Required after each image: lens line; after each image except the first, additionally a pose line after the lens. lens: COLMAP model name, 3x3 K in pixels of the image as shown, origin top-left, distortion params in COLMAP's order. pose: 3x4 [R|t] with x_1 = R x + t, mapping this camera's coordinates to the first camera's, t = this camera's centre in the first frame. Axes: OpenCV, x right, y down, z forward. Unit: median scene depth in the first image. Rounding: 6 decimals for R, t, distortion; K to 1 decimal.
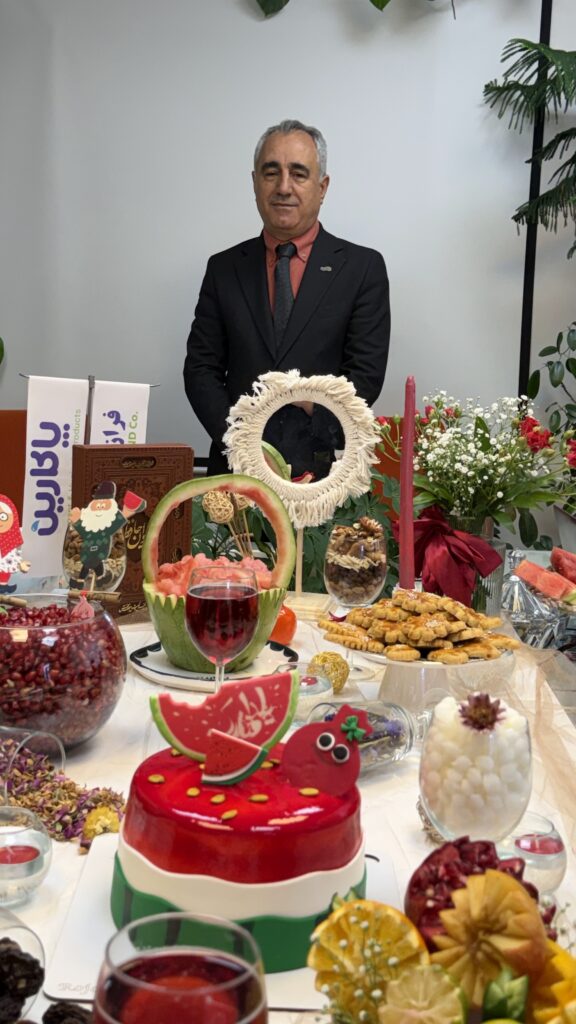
lens RADIAL K [[1280.4, 0, 284.6], [0, 1280.4, 527.7], [0, 0, 1]] dist [0.110258, -0.037519]
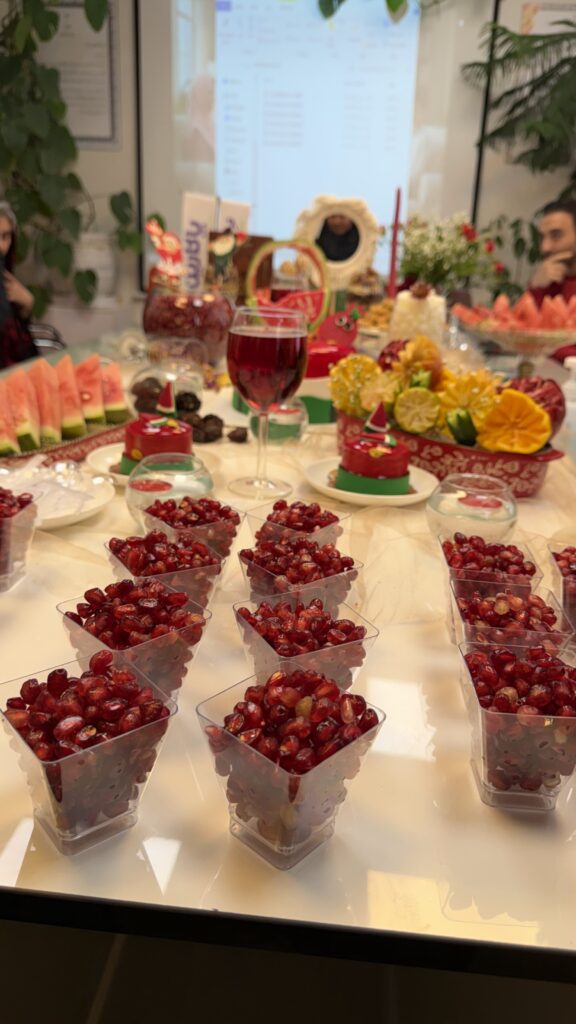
lens RADIAL K [[739.7, 0, 288.0], [0, 739.7, 512.0], [0, 0, 1]] dist [0.140910, -0.222994]
pose [[0.998412, 0.035106, -0.044056, 0.006853], [-0.027493, 0.986265, 0.162864, 0.164102], [0.049168, -0.161394, 0.985664, -0.106276]]
